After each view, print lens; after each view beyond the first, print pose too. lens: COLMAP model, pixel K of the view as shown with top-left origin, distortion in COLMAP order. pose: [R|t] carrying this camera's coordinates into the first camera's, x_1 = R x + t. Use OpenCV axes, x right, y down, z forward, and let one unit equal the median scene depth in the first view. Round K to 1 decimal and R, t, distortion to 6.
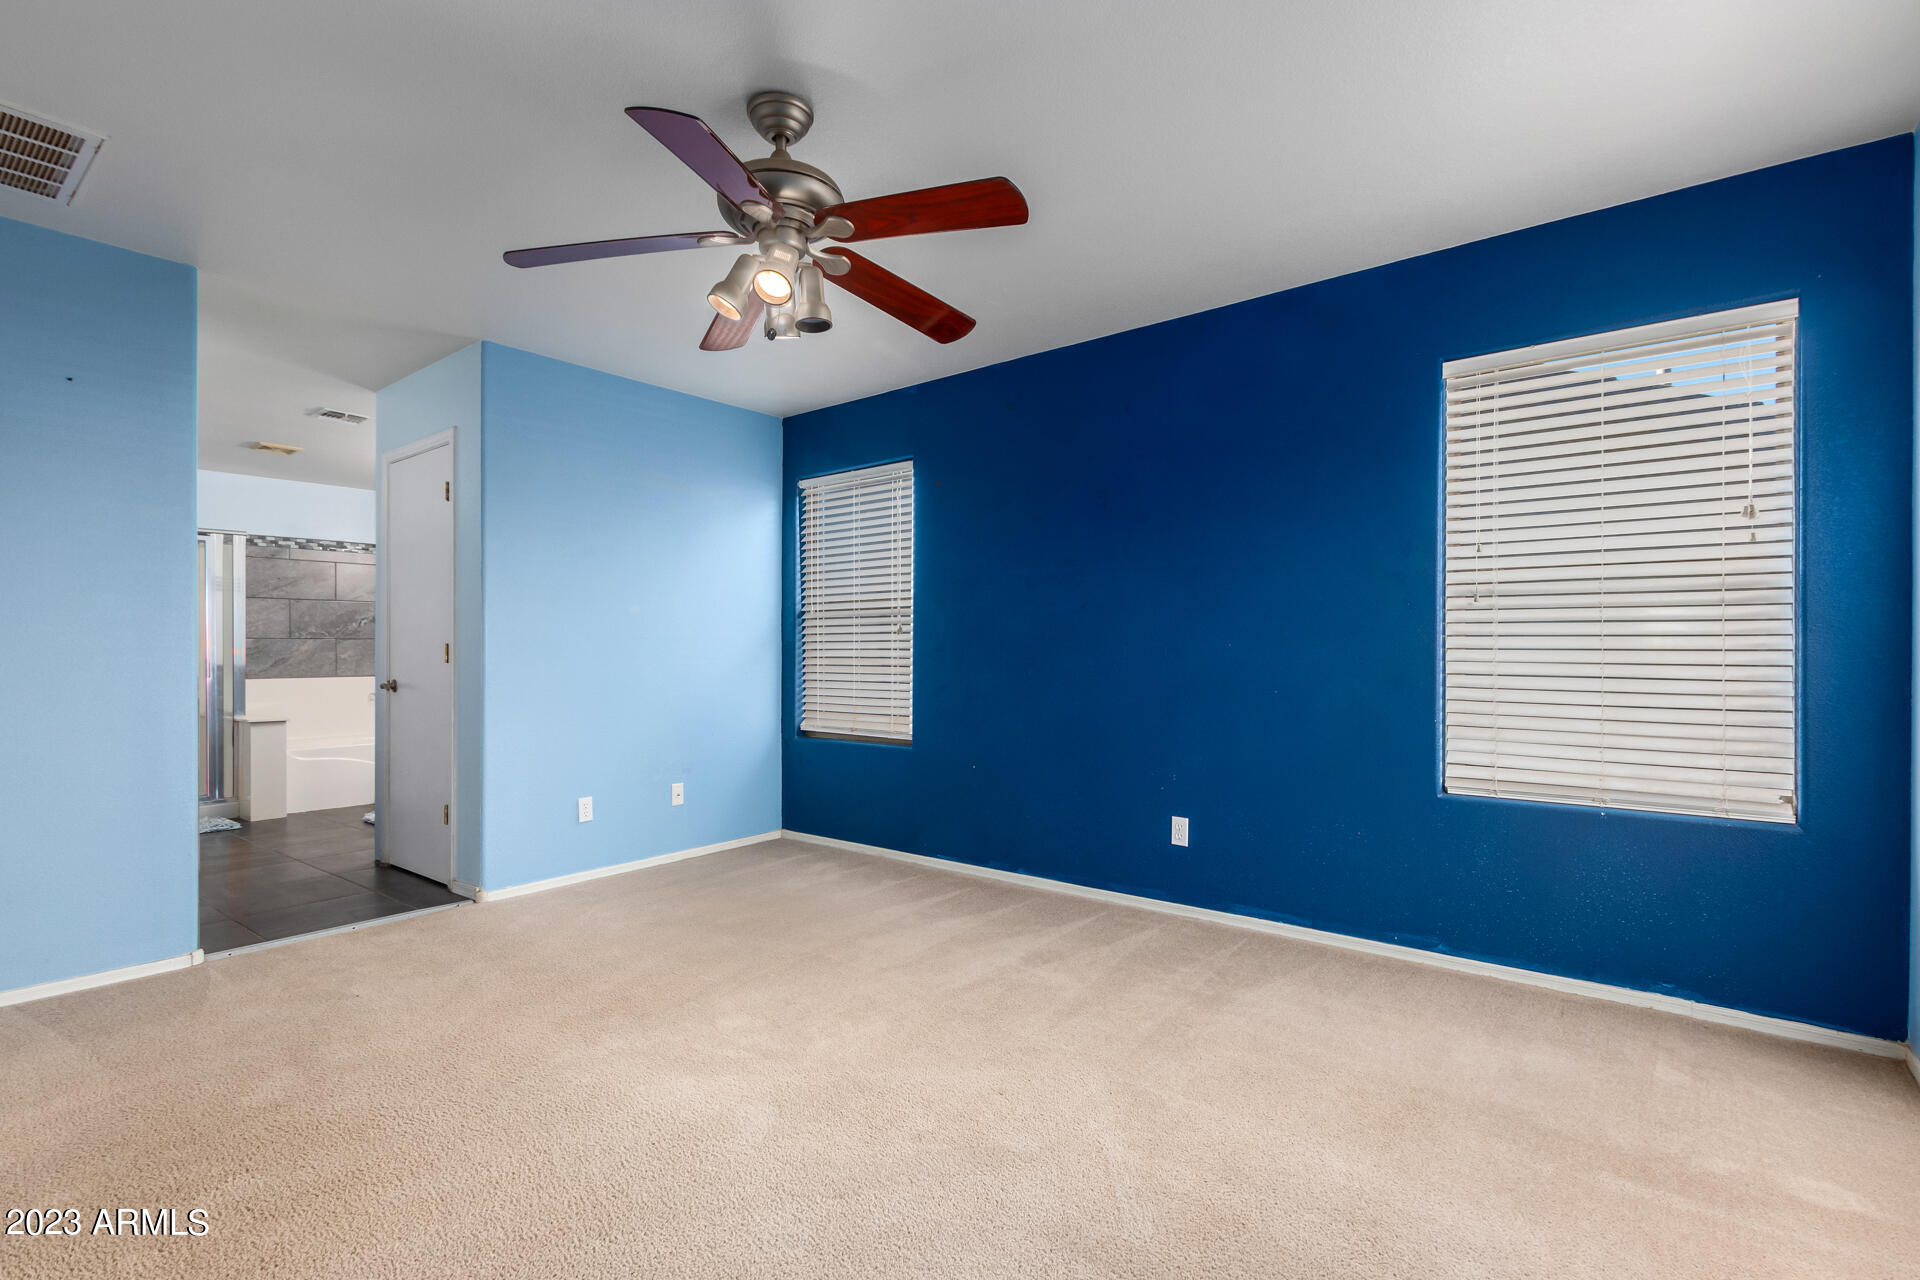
lens RADIAL K [[886.5, 0, 961.2], [0, 886.5, 650.7], [0, 0, 1]] dist [0.008279, 0.000337]
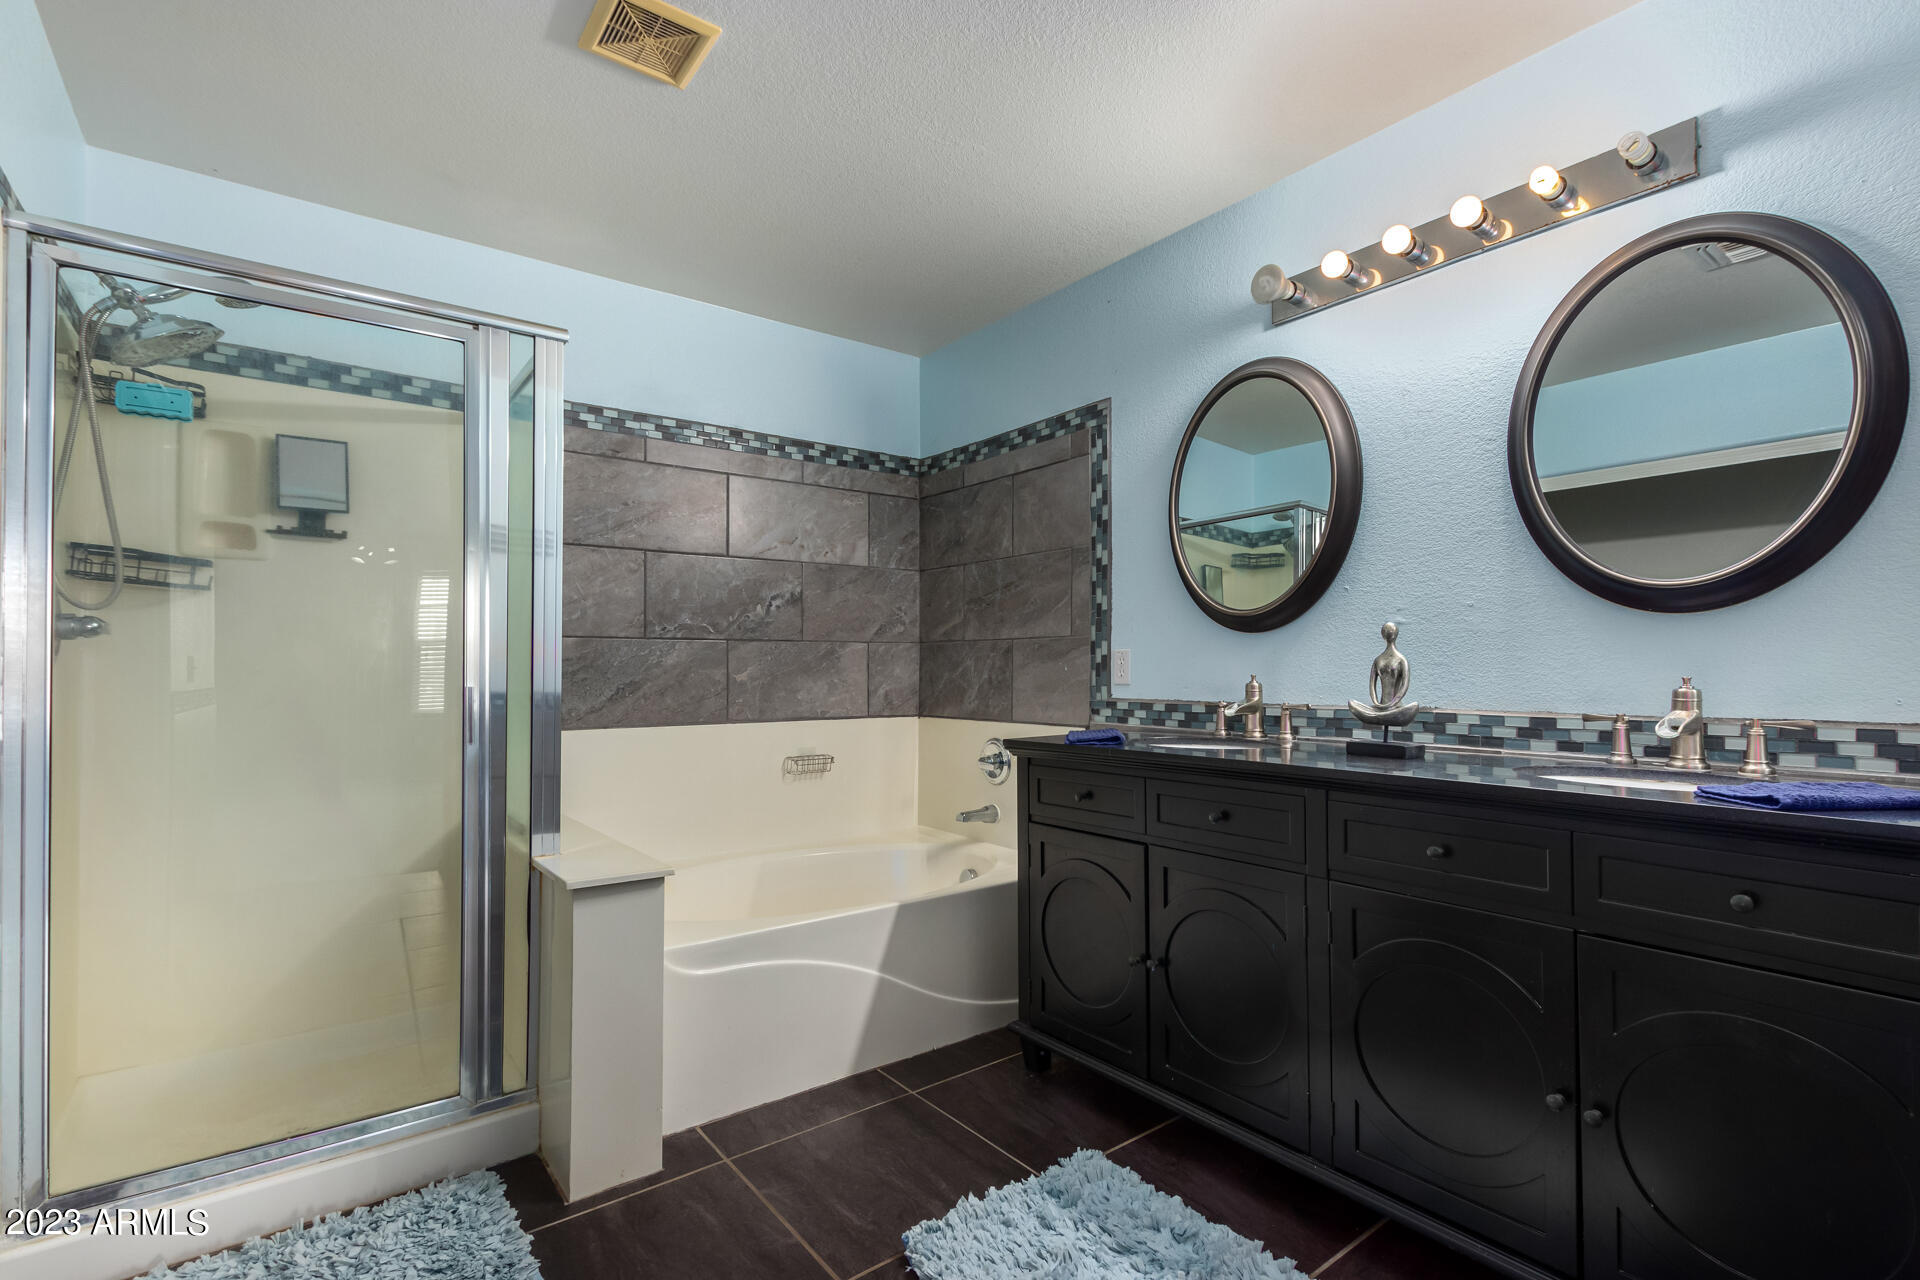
lens RADIAL K [[886.5, 0, 961.2], [0, 886.5, 650.7], [0, 0, 1]] dist [0.008279, 0.000337]
pose [[0.969035, -0.024423, -0.245712, -0.498062], [0.012944, 0.998753, -0.048224, 0.016874], [0.246583, 0.043550, 0.968143, 0.617025]]
